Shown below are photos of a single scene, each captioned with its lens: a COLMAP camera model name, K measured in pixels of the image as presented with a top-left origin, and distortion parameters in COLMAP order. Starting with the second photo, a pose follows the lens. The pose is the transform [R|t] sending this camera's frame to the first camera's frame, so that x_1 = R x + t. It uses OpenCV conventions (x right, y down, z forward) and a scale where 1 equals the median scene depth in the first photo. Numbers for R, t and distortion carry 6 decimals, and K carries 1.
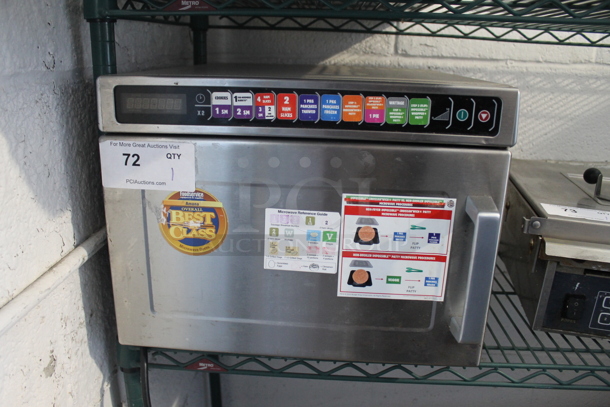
lens RADIAL K [[509.7, 0, 305.0], [0, 509.7, 203.5], [0, 0, 1]] dist [-0.180616, 0.163716]
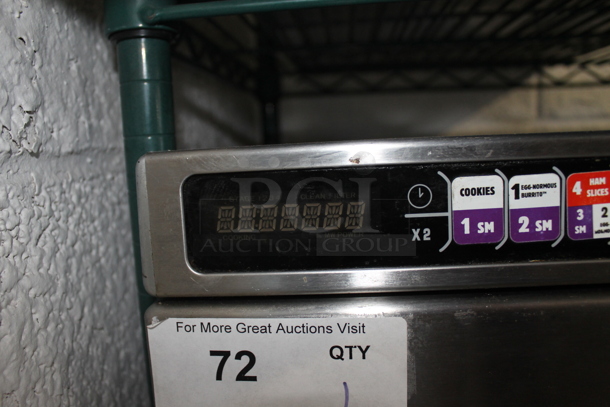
lens RADIAL K [[530.4, 0, 305.0], [0, 530.4, 203.5], [0, 0, 1]] dist [-0.149077, 0.118065]
pose [[0.996573, -0.073268, -0.038384, -0.279189], [0.064896, 0.980335, -0.186364, -0.136277], [0.051284, 0.183234, 0.981731, 0.611327]]
